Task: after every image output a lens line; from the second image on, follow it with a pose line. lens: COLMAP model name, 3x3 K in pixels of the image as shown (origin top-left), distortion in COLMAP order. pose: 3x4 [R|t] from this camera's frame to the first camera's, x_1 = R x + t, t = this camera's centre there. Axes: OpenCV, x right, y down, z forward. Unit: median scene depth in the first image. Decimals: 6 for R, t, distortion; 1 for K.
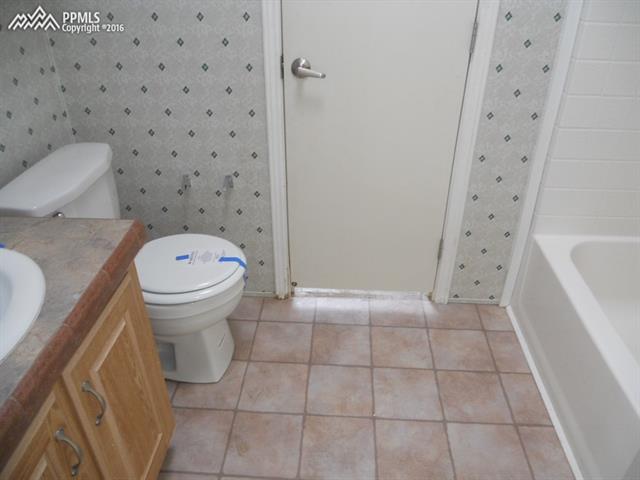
lens RADIAL K [[487.8, 0, 320.0], [0, 487.8, 240.0], [0, 0, 1]] dist [-0.040387, -0.004069]
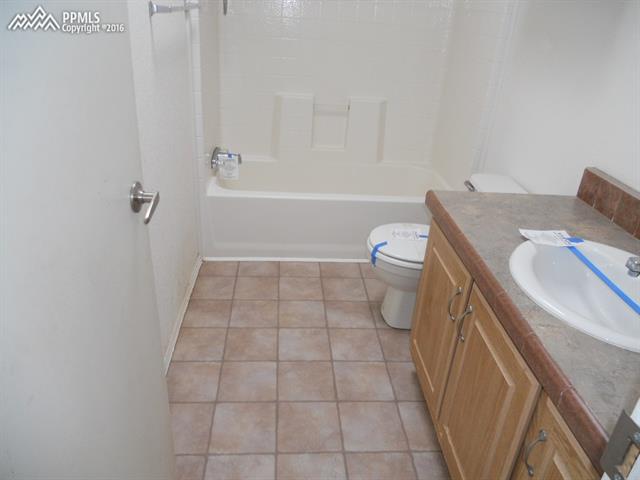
lens RADIAL K [[487.8, 0, 320.0], [0, 487.8, 240.0], [0, 0, 1]] dist [-0.040387, -0.004069]
pose [[0.135363, 0.451076, -0.882160, 1.174675], [-0.580852, 0.757433, 0.298171, -0.293205], [0.802676, 0.472043, 0.364537, 0.436230]]
